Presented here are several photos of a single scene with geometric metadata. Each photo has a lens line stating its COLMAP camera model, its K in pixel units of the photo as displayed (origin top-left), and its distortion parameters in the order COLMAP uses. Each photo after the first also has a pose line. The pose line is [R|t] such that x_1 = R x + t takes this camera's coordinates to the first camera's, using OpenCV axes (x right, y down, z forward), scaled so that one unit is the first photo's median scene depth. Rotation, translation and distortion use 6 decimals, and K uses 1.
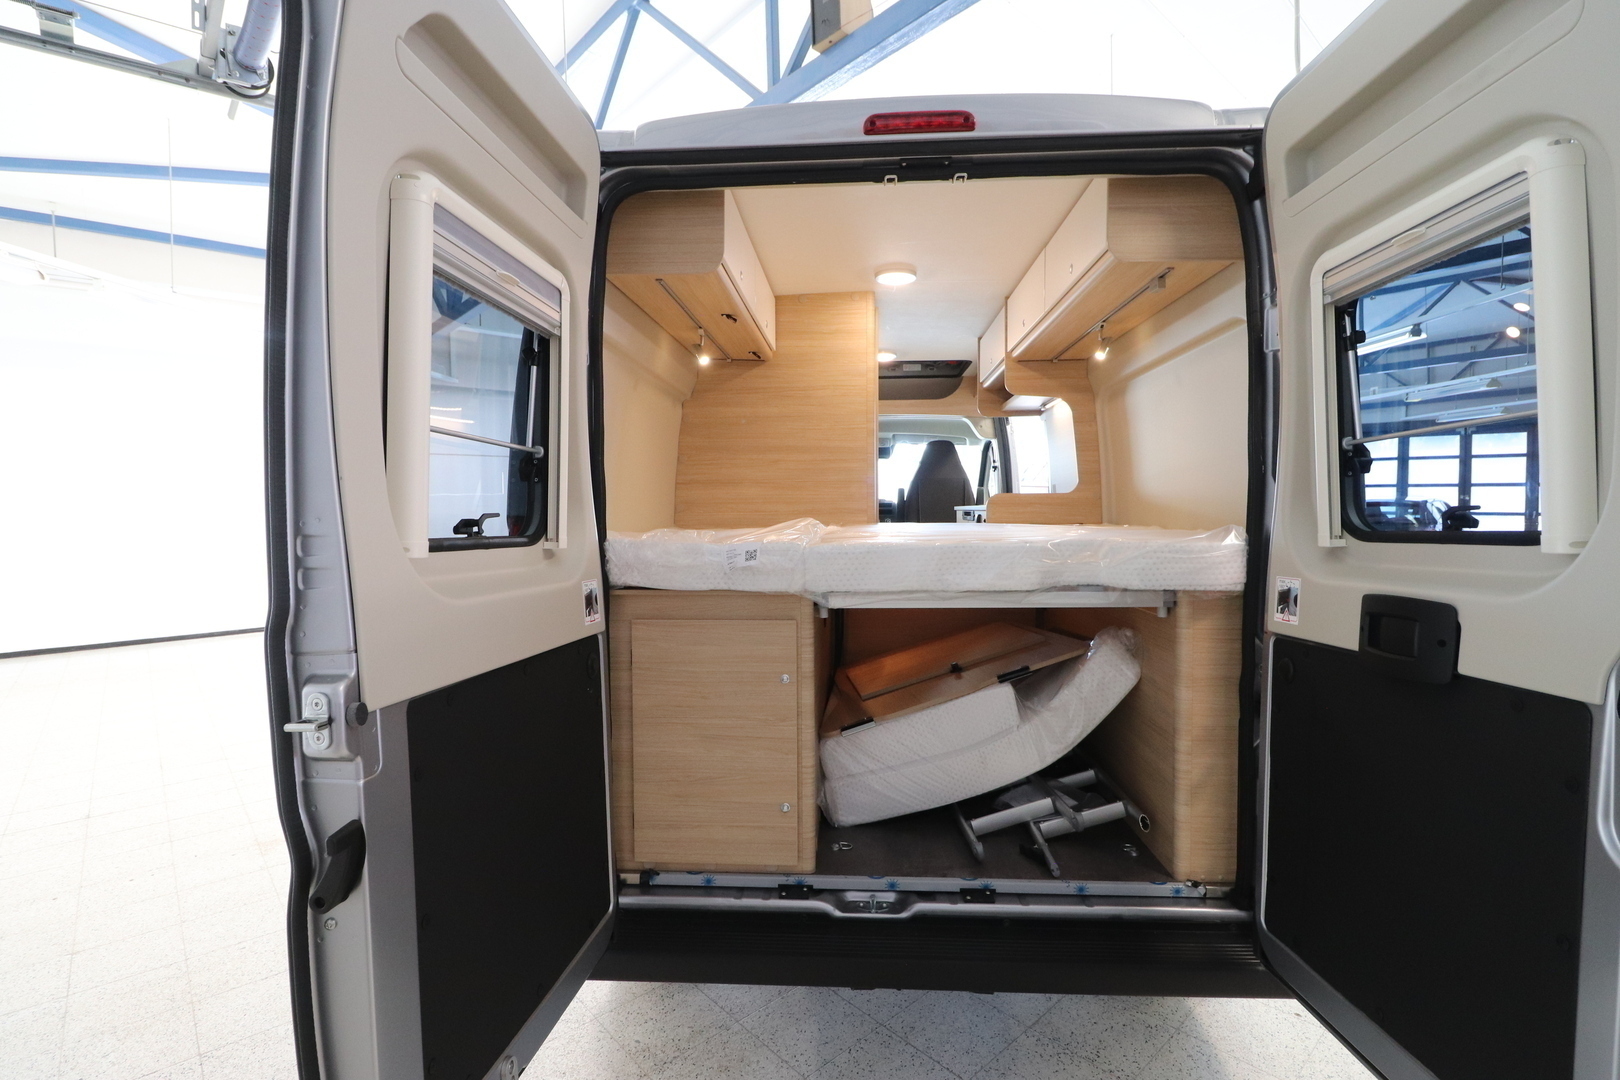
lens RADIAL K [[753.5, 0, 803.6], [0, 753.5, 529.1], [0, 0, 1]] dist [0.001565, -0.013233]
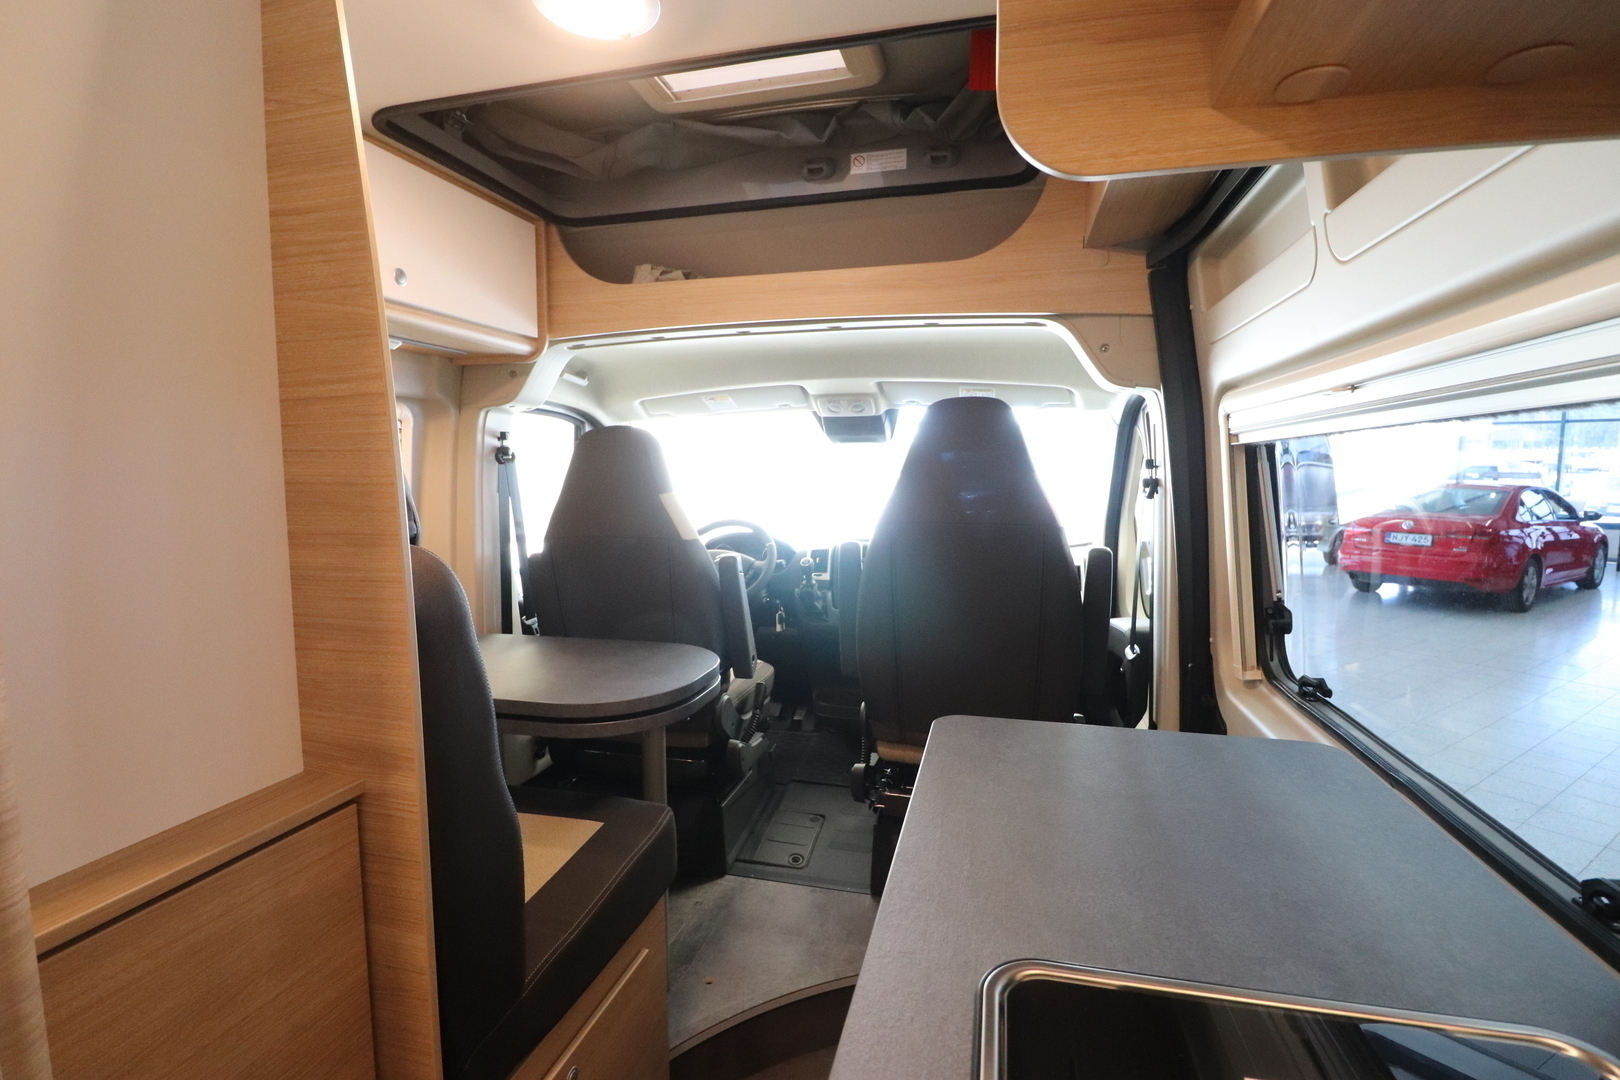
lens RADIAL K [[742.9, 0, 810.0], [0, 742.9, 540.0], [0, 0, 1]] dist [-0.015973, -0.000209]
pose [[0.983453, 0.018752, -0.180192, 0.171538], [-0.005855, 0.997399, 0.071841, -0.080252], [0.181070, -0.069597, 0.981004, 0.677682]]
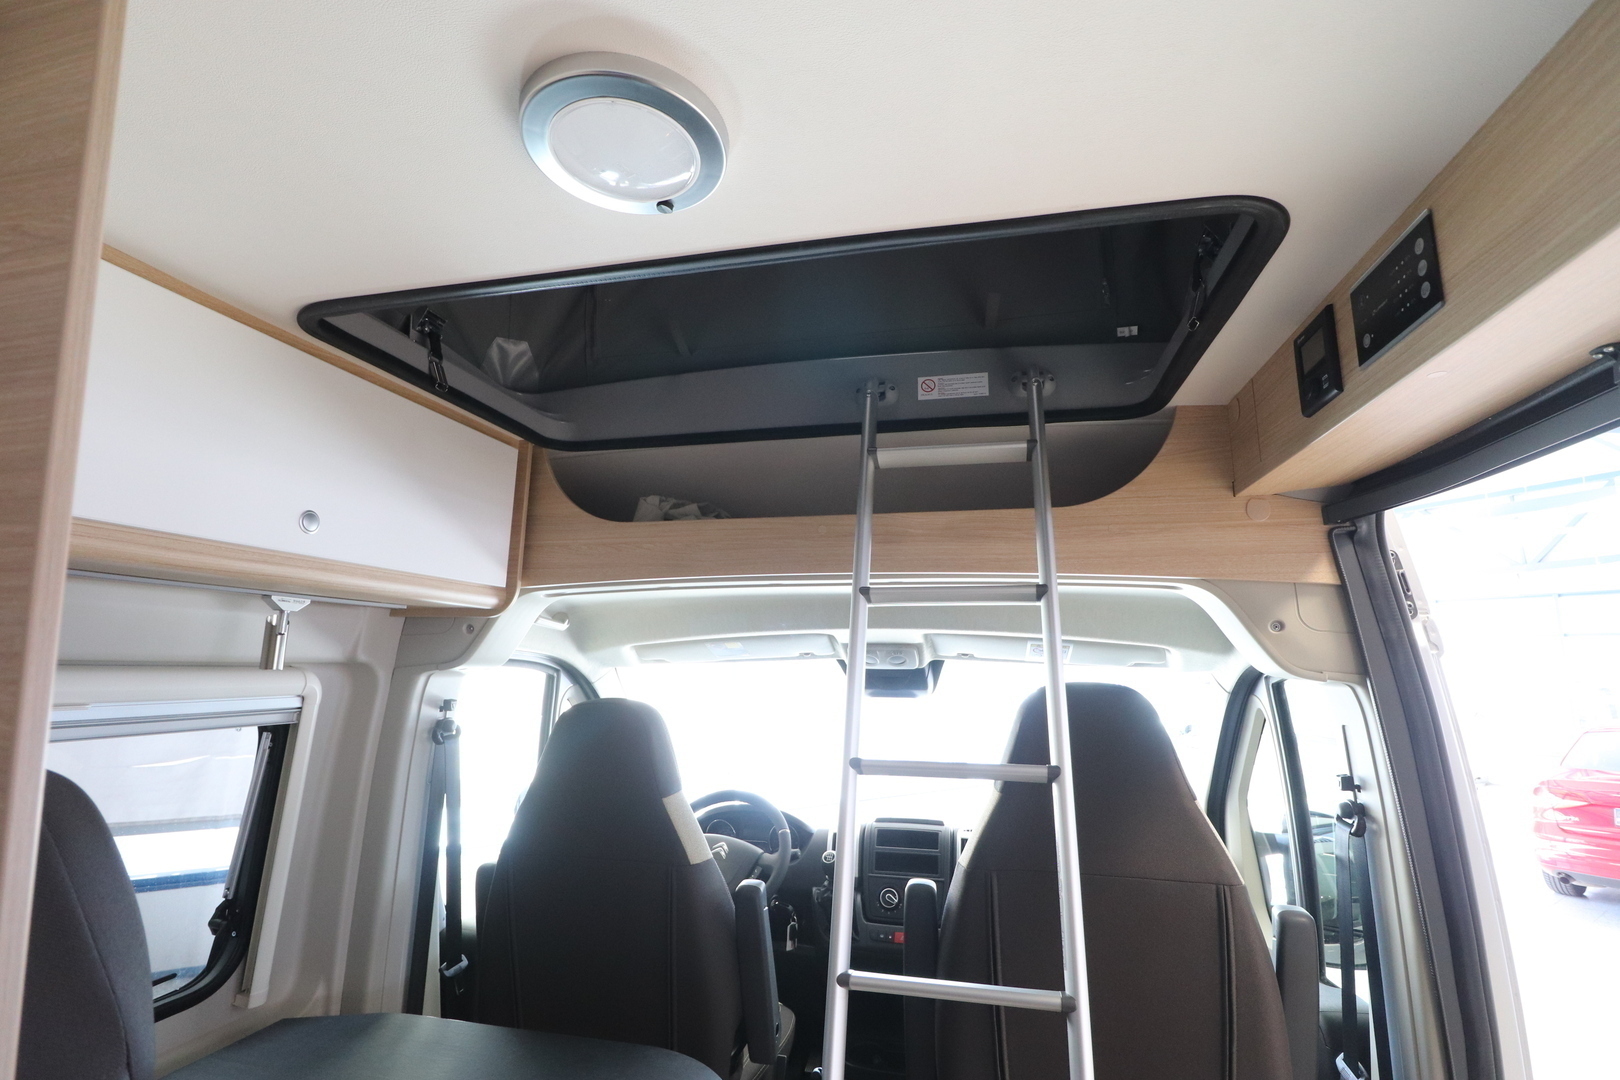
lens RADIAL K [[753.5, 0, 803.6], [0, 753.5, 529.1], [0, 0, 1]] dist [0.001565, -0.013233]
pose [[0.985431, -0.011183, -0.169710, 0.135679], [-0.024448, 0.978159, -0.206415, -0.113332], [0.168311, 0.207557, 0.963635, 0.749377]]
